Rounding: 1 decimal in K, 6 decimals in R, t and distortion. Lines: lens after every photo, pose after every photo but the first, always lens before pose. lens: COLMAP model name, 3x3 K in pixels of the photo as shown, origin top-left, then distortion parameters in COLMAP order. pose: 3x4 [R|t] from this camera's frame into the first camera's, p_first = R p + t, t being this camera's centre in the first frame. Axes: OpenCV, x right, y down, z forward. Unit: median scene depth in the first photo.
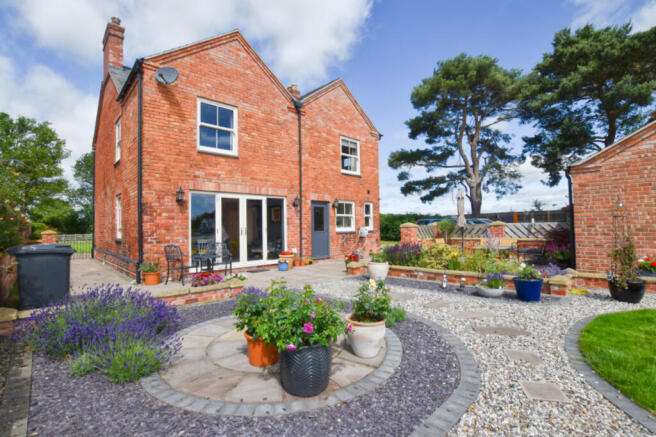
lens RADIAL K [[301.8, 0, 328.0], [0, 301.8, 218.5], [0, 0, 1]] dist [-0.022400, 0.000401]
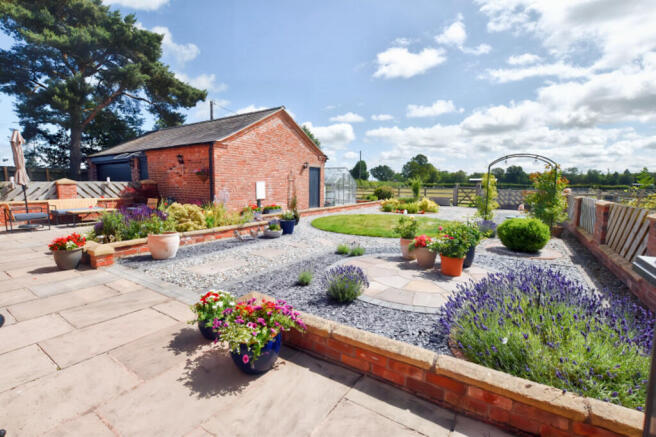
lens RADIAL K [[301.8, 0, 328.0], [0, 301.8, 218.5], [0, 0, 1]] dist [-0.022400, 0.000401]
pose [[-0.226628, -0.094073, 0.969428, -0.372130], [-0.032659, 0.995499, 0.088968, 0.020443], [-0.973434, -0.011498, -0.228680, 0.478348]]
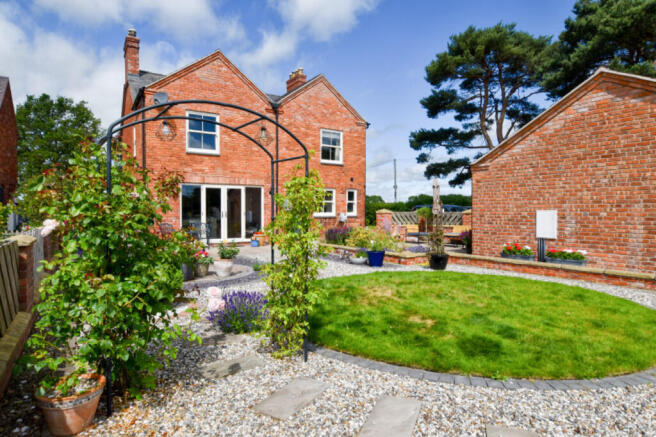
lens RADIAL K [[372.9, 0, 328.0], [0, 372.9, 218.5], [0, 0, 1]] dist [0.001540, -0.000252]
pose [[0.982818, 0.021870, -0.183278, 0.317794], [-0.012826, 0.998648, 0.050385, -0.017999], [0.184132, -0.047168, 0.981769, -0.331021]]
